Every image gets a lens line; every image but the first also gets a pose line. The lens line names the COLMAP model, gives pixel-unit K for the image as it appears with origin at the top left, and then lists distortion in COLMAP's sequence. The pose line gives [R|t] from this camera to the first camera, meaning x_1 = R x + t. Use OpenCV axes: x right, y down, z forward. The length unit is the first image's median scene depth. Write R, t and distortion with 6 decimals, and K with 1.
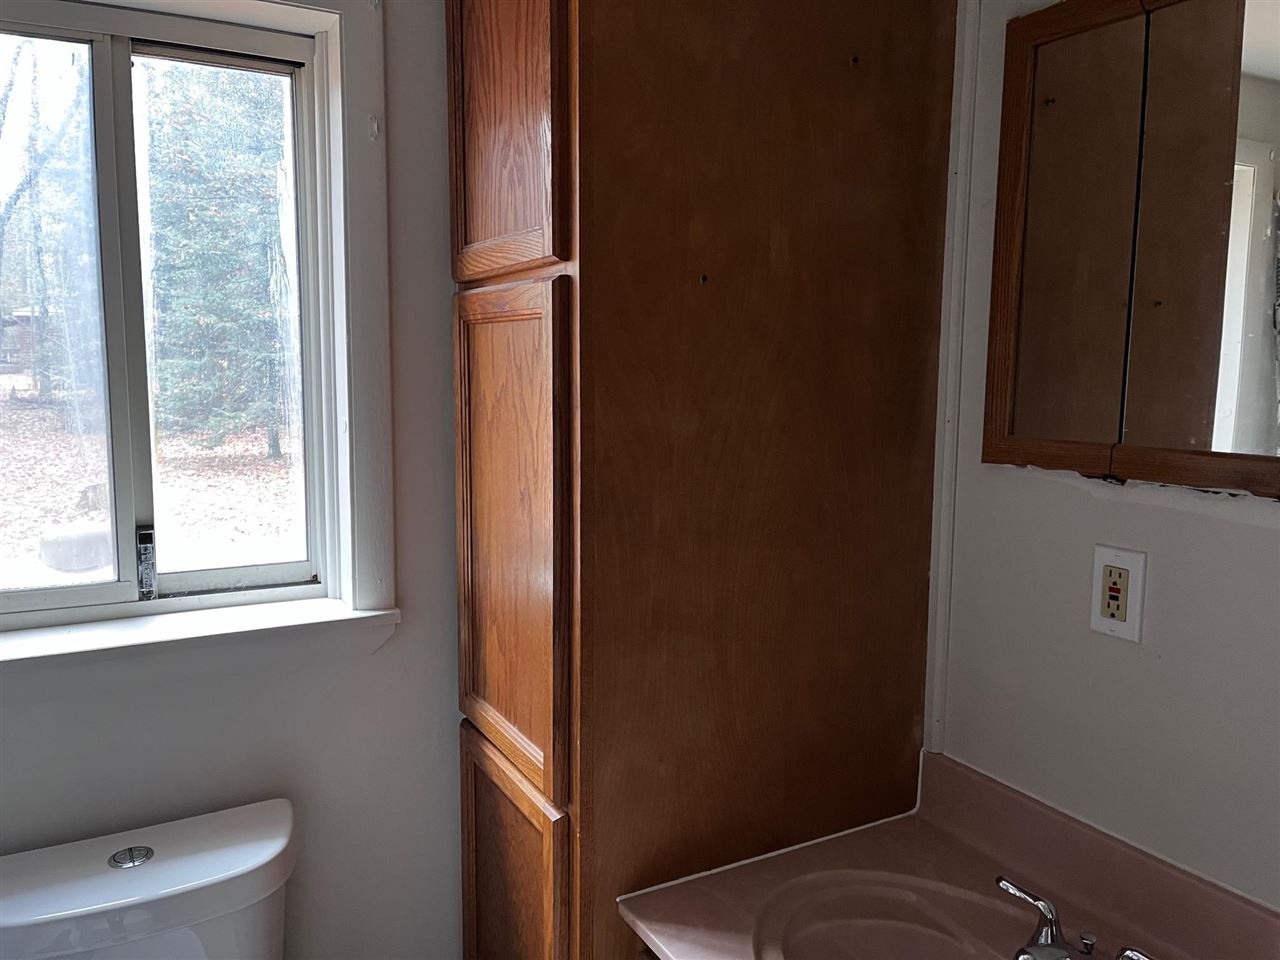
lens RADIAL K [[971.7, 0, 638.7], [0, 971.7, 476.4], [0, 0, 1]] dist [0.068232, -0.098401]
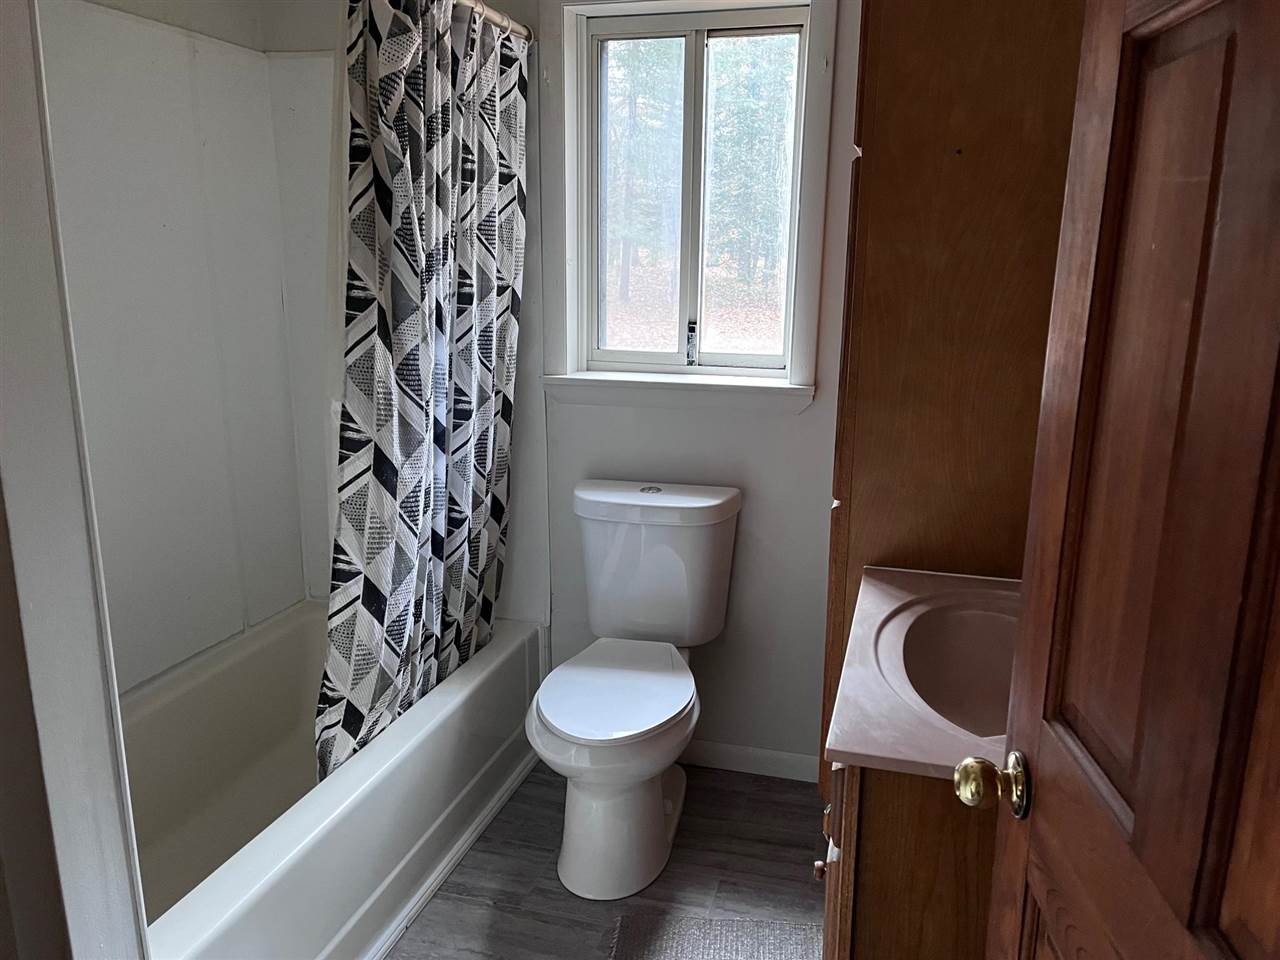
lens RADIAL K [[971.7, 0, 641.9], [0, 971.7, 485.9], [0, 0, 1]] dist [0.068232, -0.098401]
pose [[0.701367, 0.161319, -0.694306, 0.742814], [-0.083865, 0.985964, 0.144367, 0.102086], [0.707850, -0.043026, 0.705052, -0.327924]]
